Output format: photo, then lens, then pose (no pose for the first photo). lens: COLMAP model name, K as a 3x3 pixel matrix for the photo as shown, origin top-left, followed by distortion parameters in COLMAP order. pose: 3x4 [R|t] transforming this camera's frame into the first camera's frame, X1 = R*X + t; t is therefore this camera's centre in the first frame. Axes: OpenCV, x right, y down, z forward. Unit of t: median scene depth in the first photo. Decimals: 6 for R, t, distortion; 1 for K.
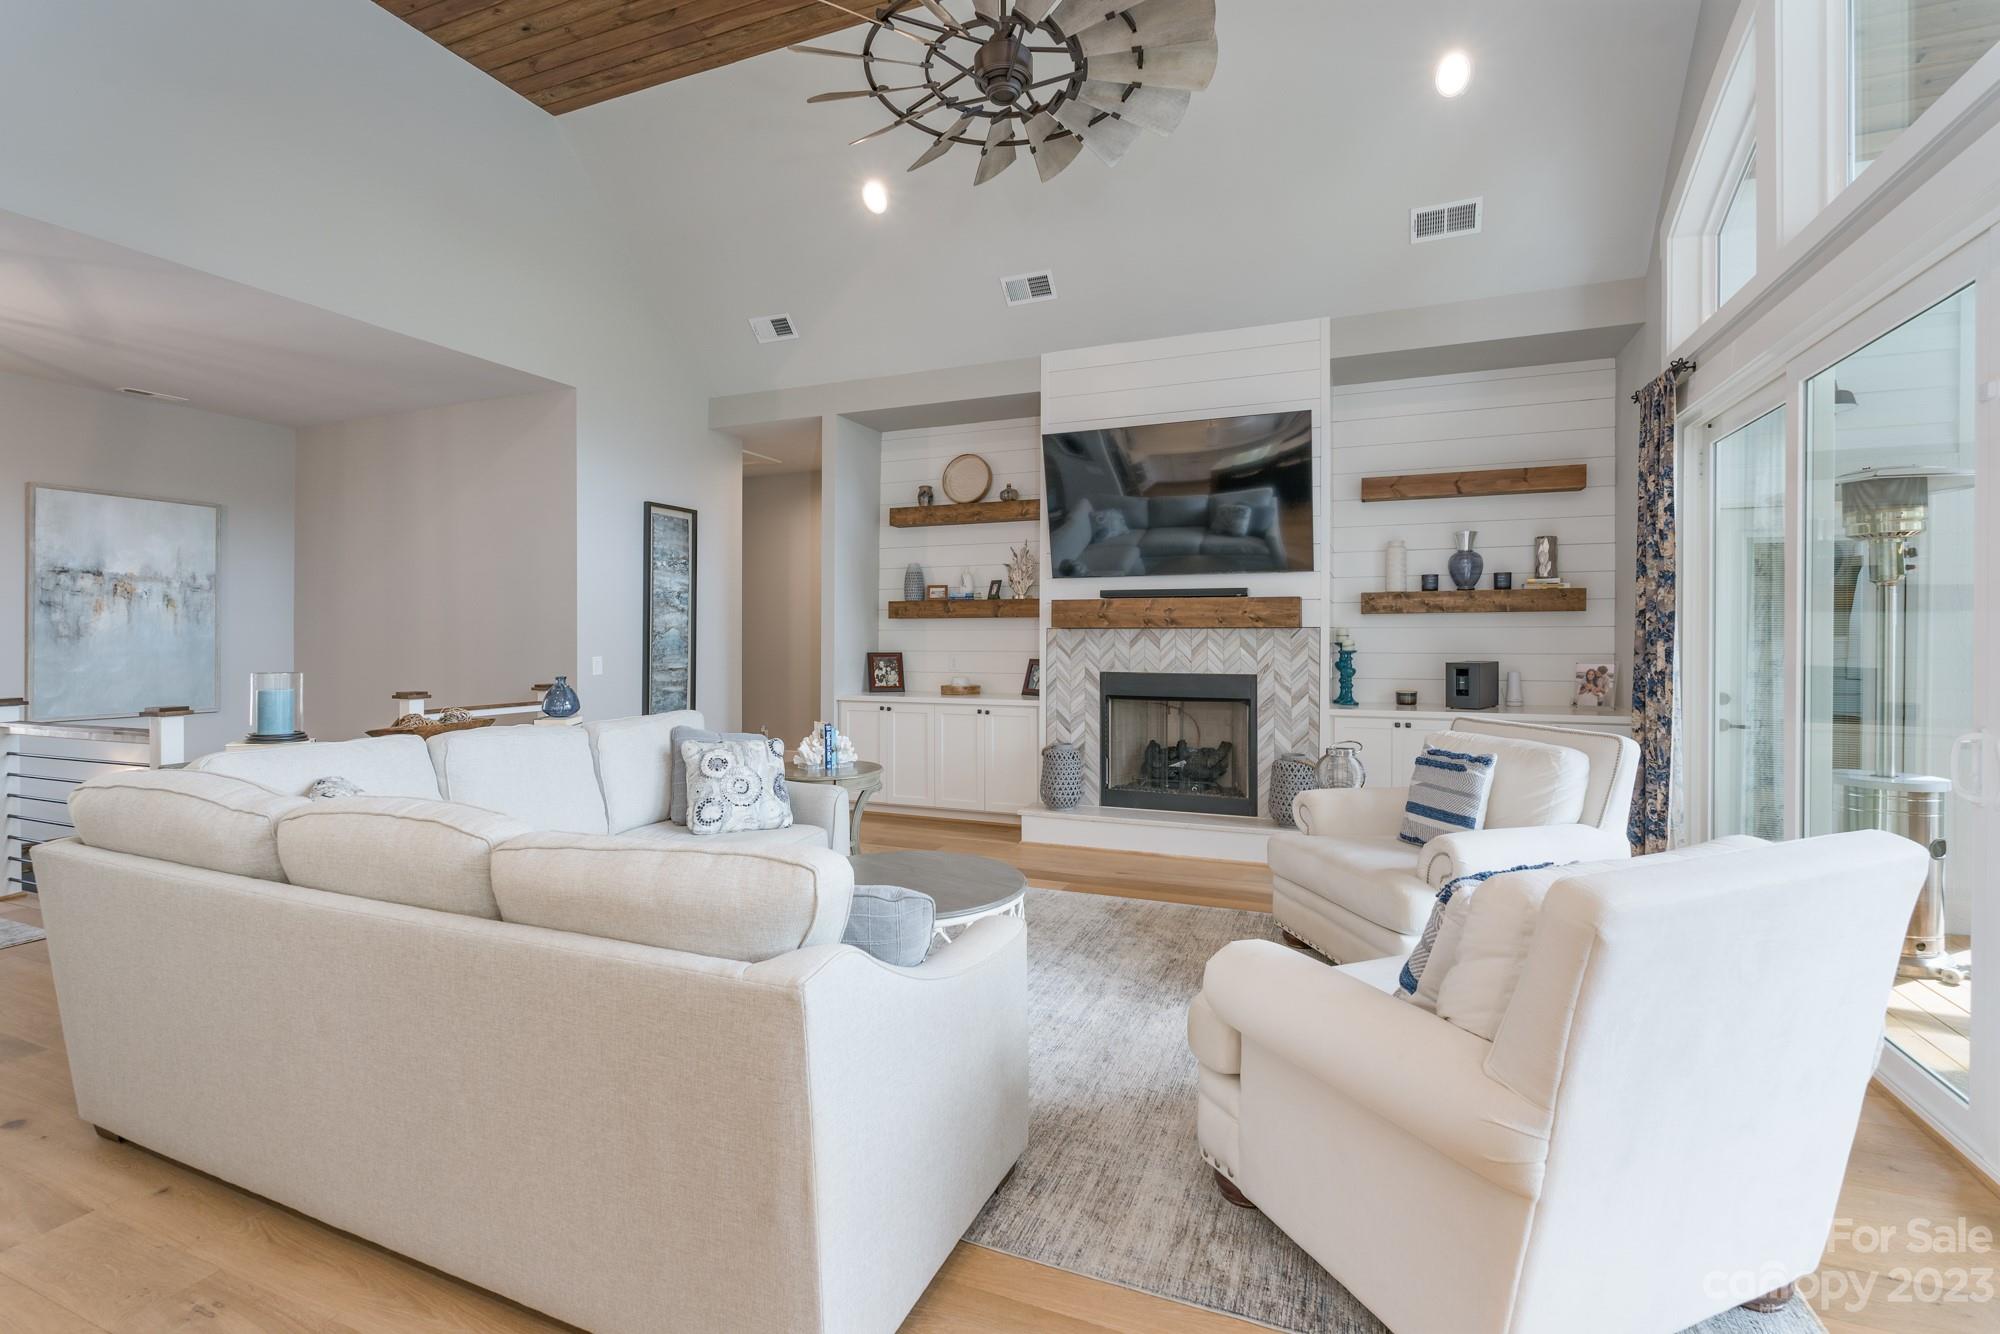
lens RADIAL K [[904.7, 0, 986.7], [0, 904.7, 636.6], [0, 0, 1]] dist [0.001080, -0.000104]
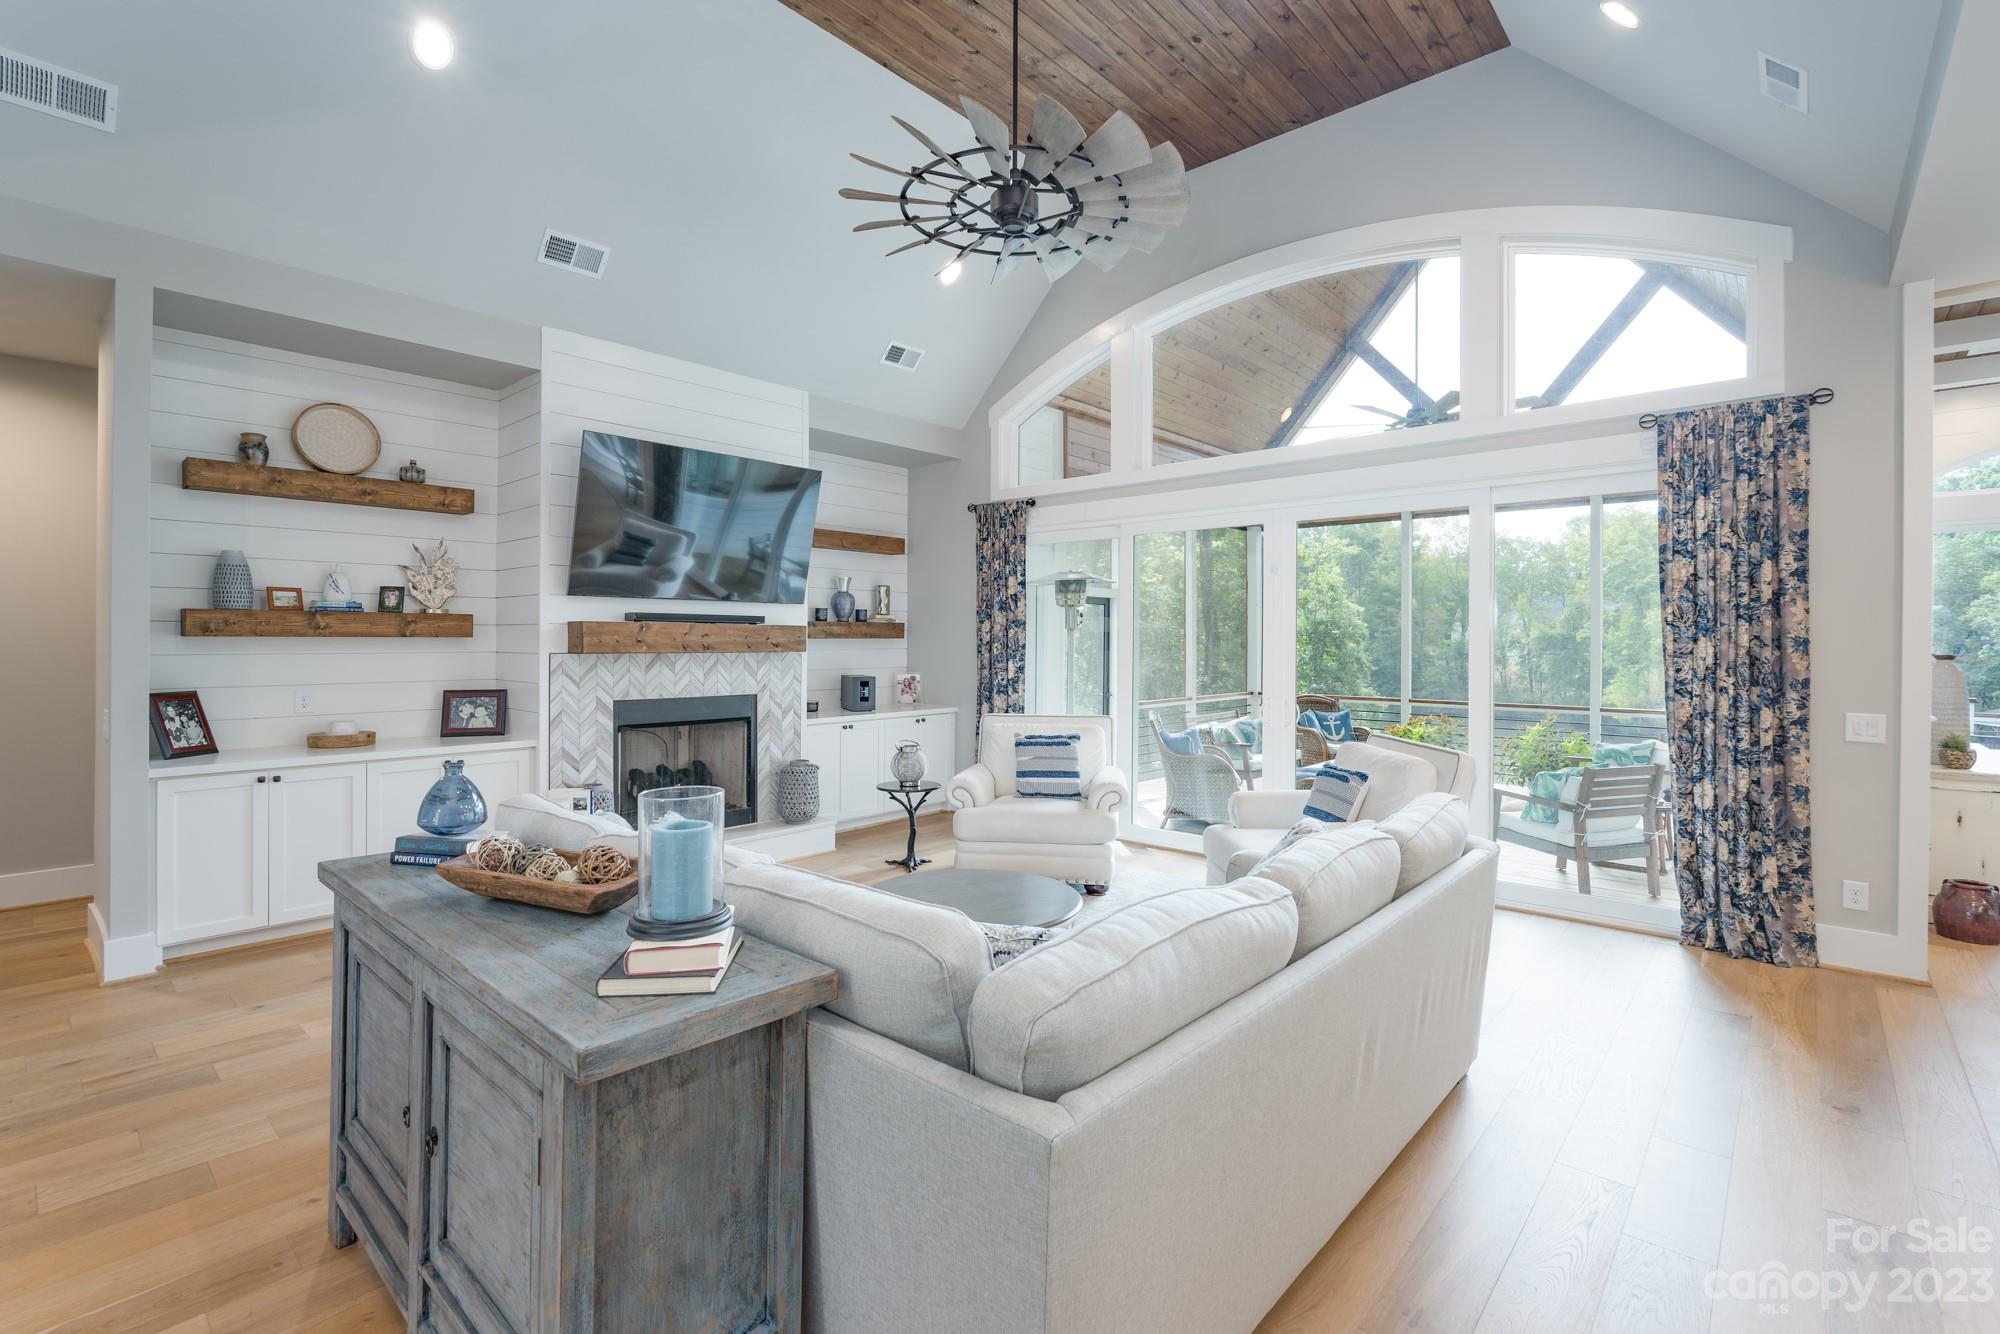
lens RADIAL K [[904.7, 0, 986.7], [0, 904.7, 636.6], [0, 0, 1]] dist [0.001080, -0.000104]
pose [[0.336789, 0.004200, 0.941571, -0.612815], [-0.004673, 0.999985, -0.002790, -0.025044], [-0.941569, -0.003460, 0.336803, 0.342444]]
